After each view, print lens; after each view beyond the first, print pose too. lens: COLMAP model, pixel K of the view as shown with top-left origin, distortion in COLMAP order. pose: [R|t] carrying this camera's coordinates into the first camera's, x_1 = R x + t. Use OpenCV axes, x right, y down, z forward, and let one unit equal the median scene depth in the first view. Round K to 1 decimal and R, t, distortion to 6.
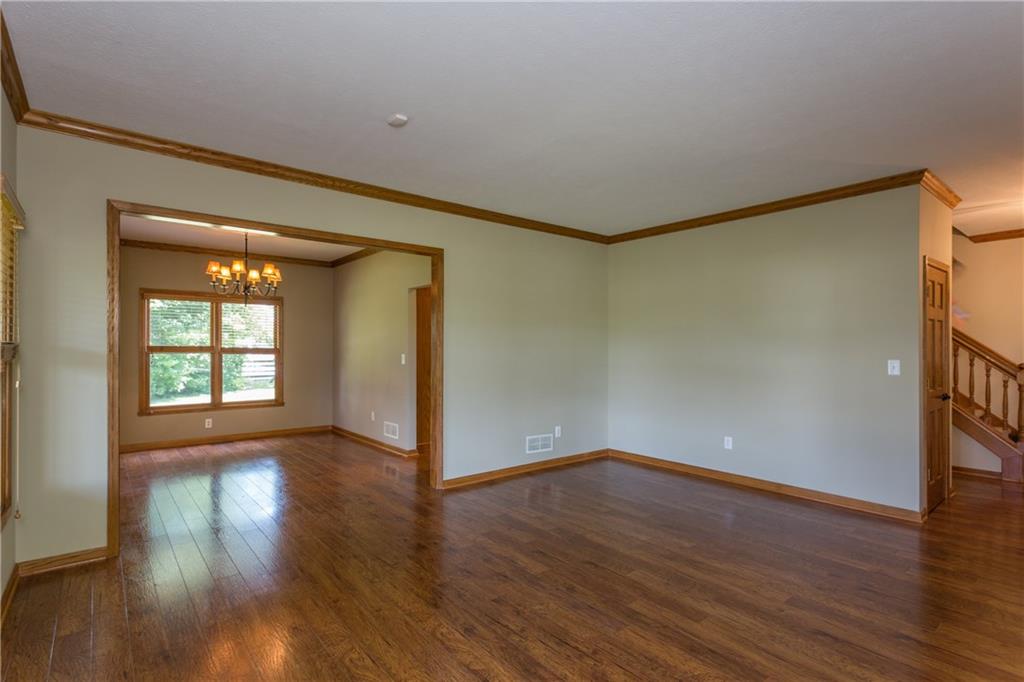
lens RADIAL K [[511.1, 0, 513.3], [0, 511.1, 345.9], [0, 0, 1]] dist [-0.000688, 0.000167]
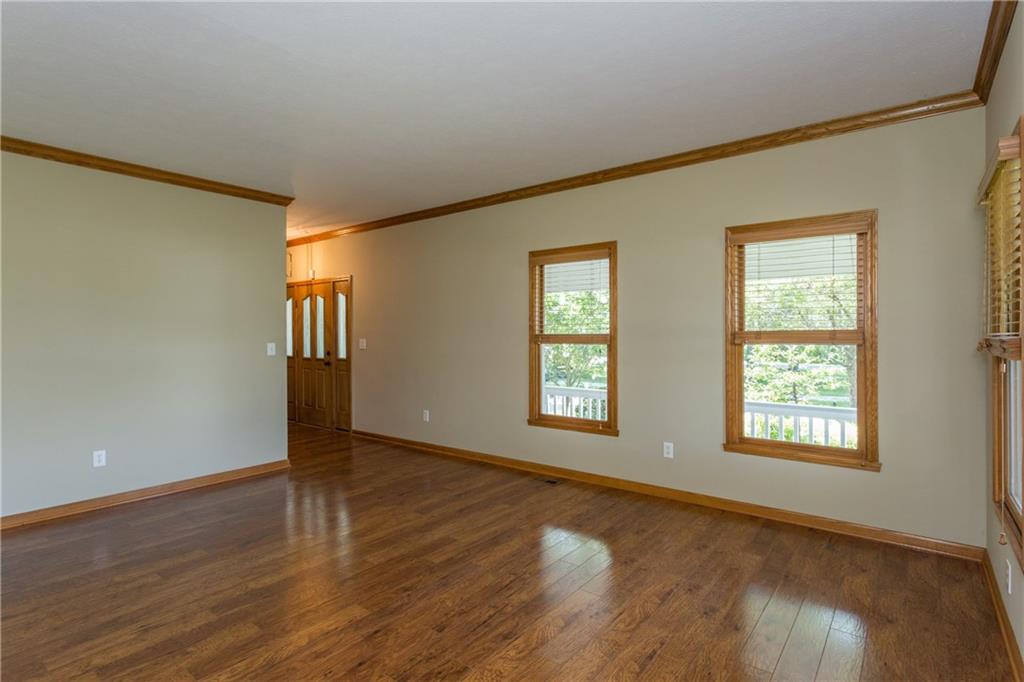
lens RADIAL K [[511.1, 0, 513.3], [0, 511.1, 345.9], [0, 0, 1]] dist [-0.000688, 0.000167]
pose [[-0.222979, -0.026831, 0.974454, -1.033369], [0.002437, 0.999603, 0.028081, -0.000296], [-0.974820, 0.008636, -0.222825, 1.248695]]
